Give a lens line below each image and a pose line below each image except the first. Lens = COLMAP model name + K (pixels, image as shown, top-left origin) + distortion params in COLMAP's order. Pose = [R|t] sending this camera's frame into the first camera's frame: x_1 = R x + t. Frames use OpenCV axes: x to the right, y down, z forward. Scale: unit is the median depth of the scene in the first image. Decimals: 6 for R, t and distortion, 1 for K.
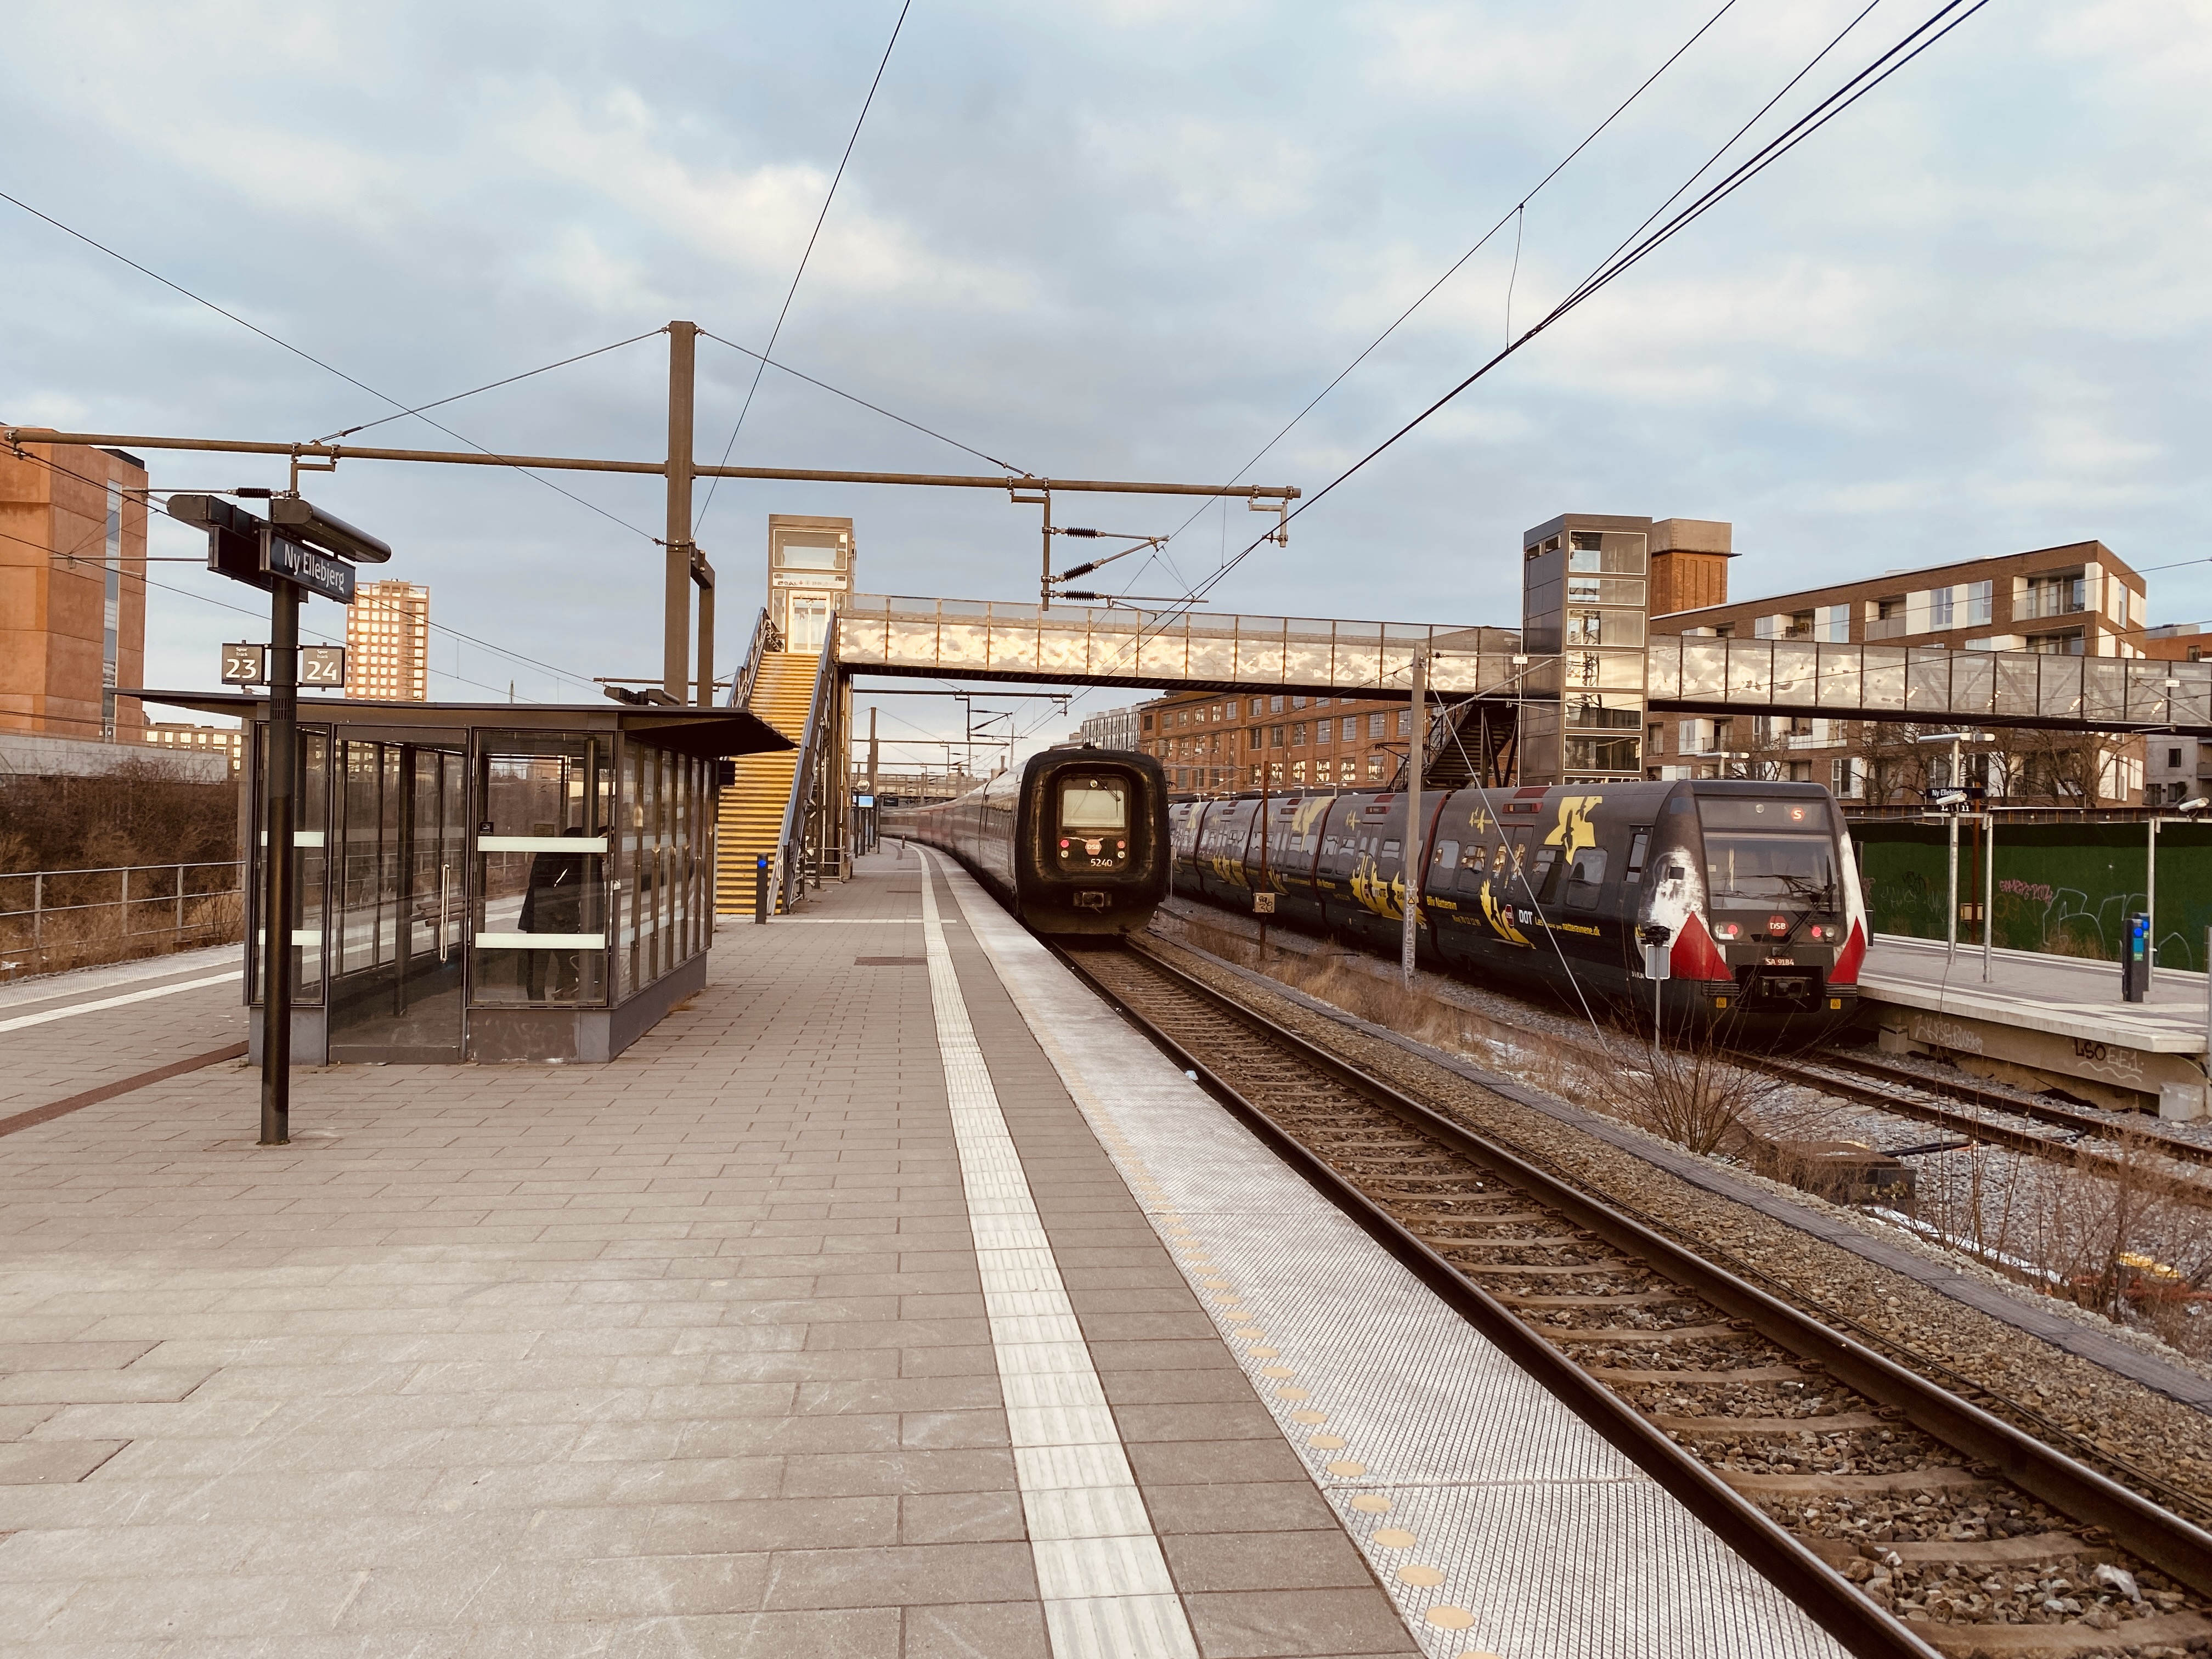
lens RADIAL K [[1717.6, 0, 1104.8], [0, 1717.6, 825.5], [0, 0, 1]] dist [0.005489, -0.003584]
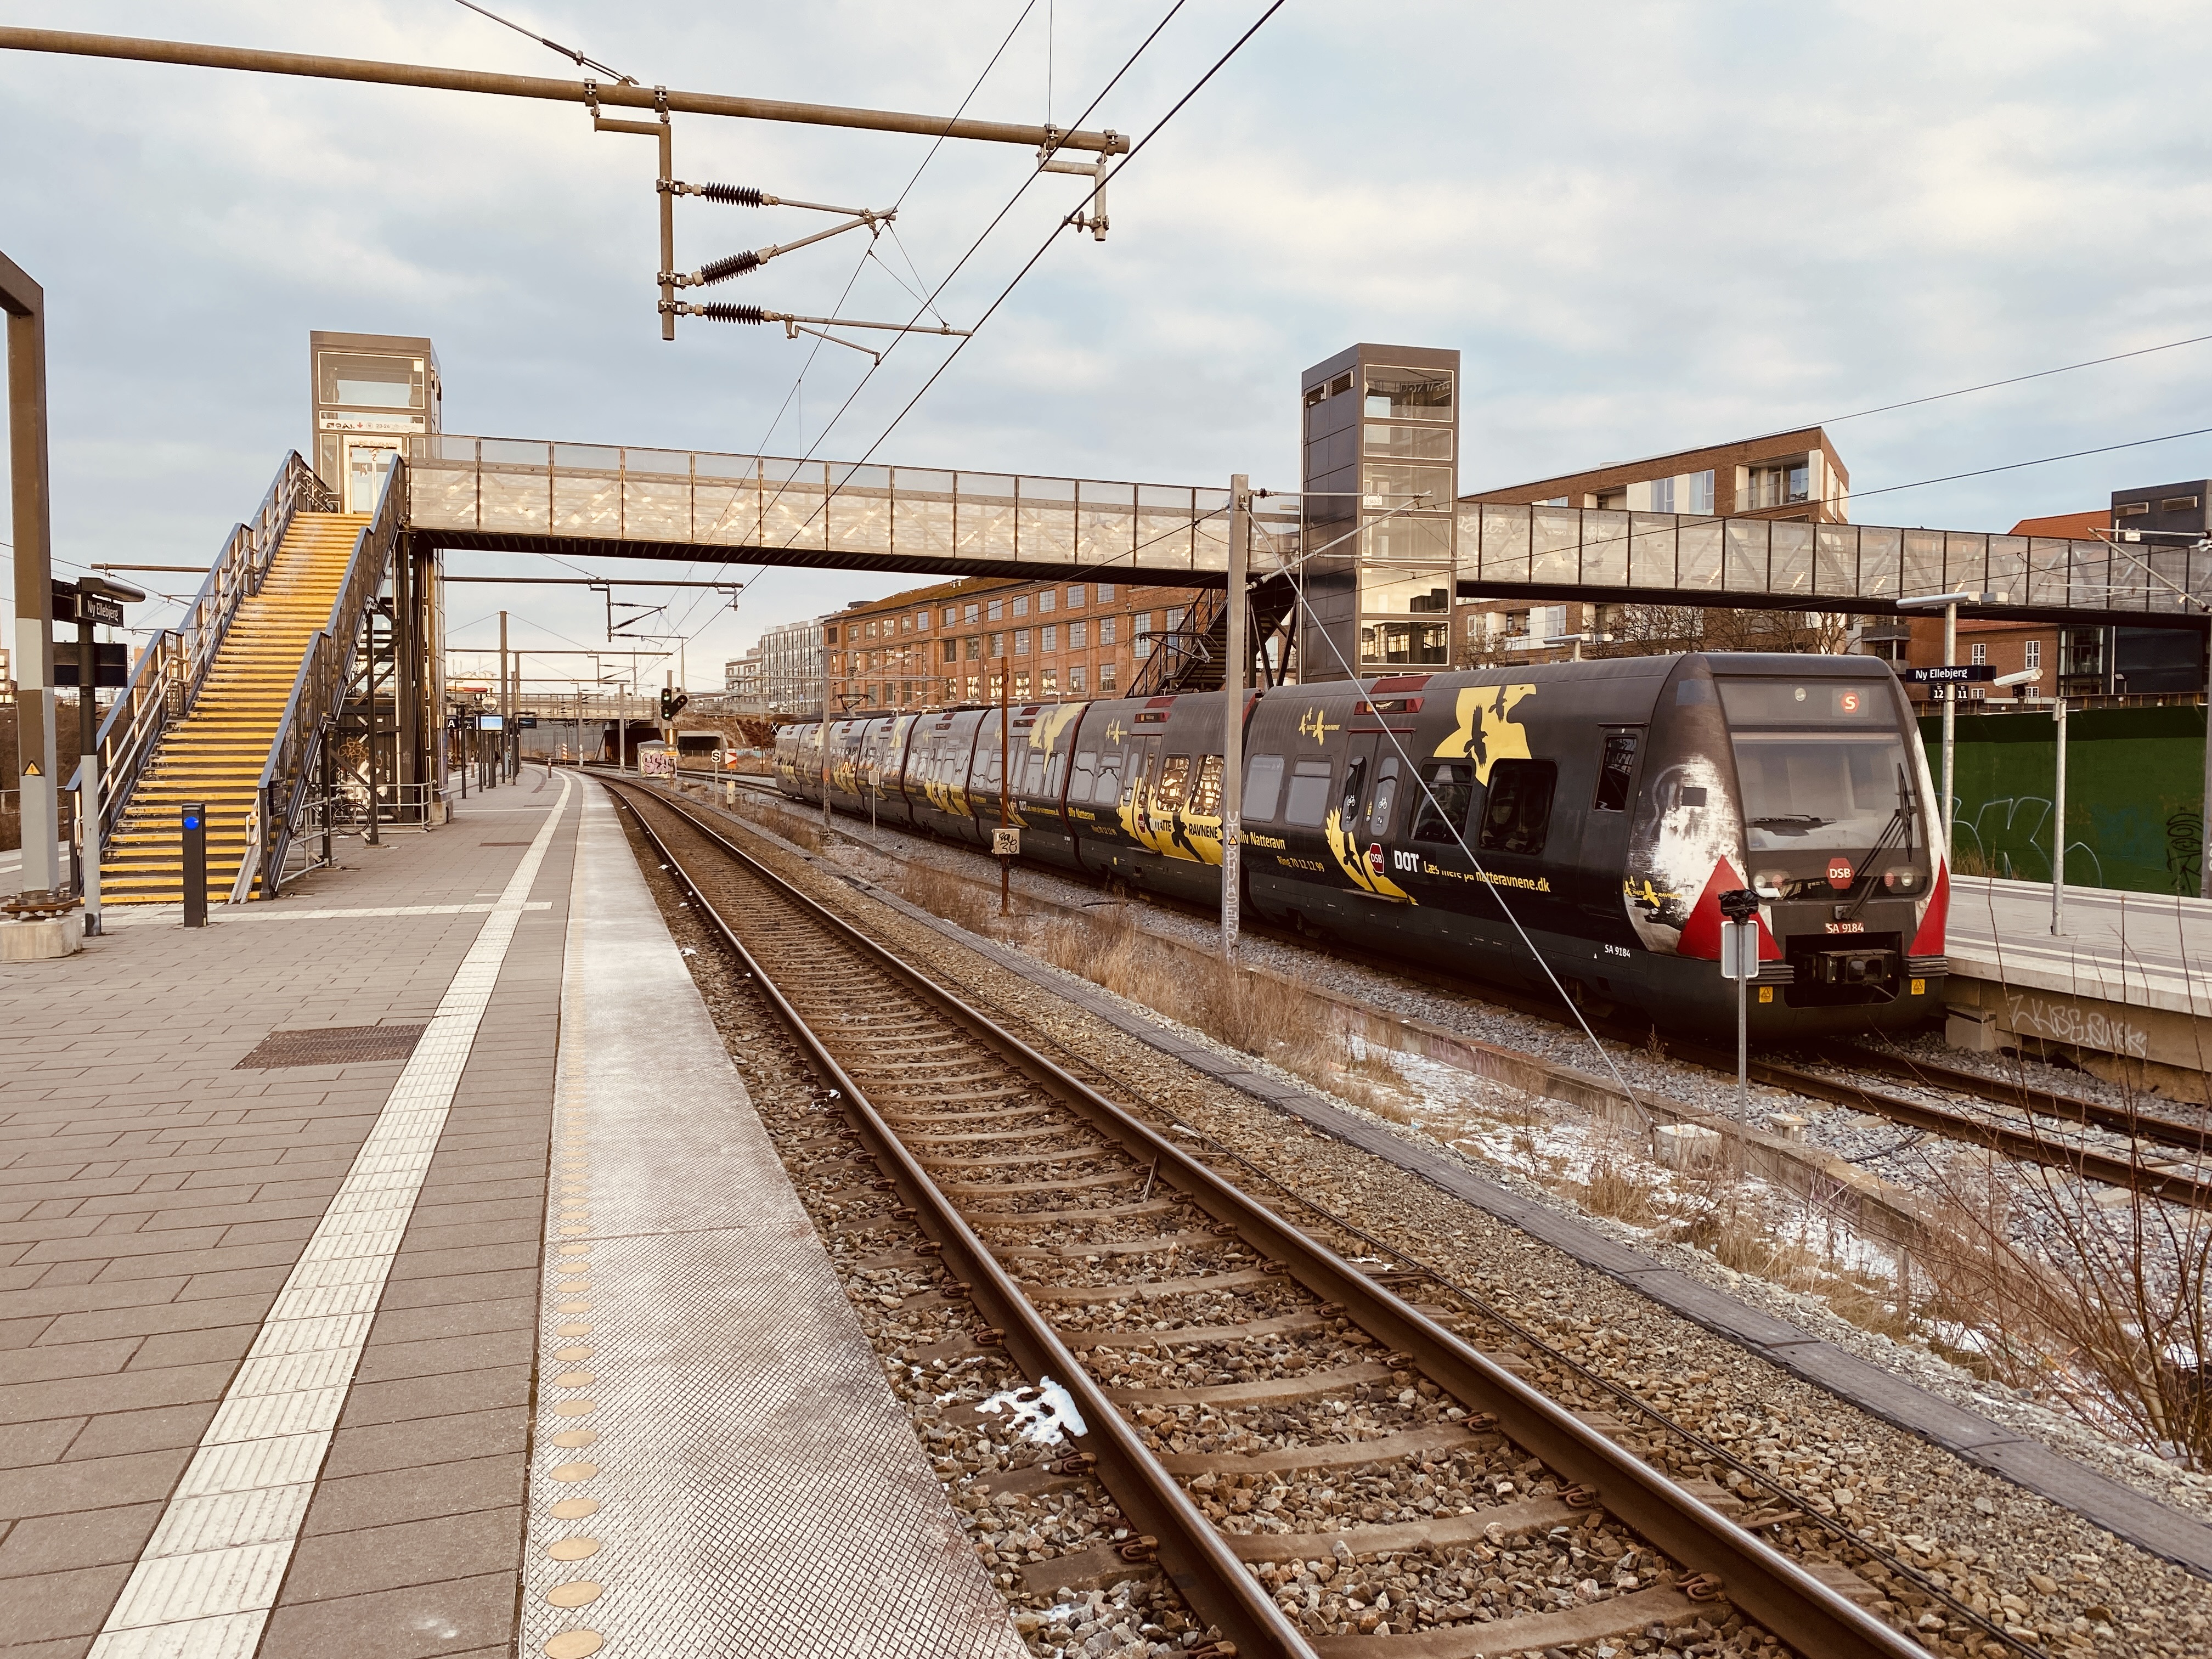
lens RADIAL K [[1653.7, 0, 1090.3], [0, 1653.7, 836.3], [0, 0, 1]] dist [0.006599, 0.000071]
pose [[0.982654, -0.032684, 0.182548, -0.004536], [0.022289, 0.998026, 0.058709, 0.000936], [-0.184106, -0.053621, 0.981443, 0.424029]]
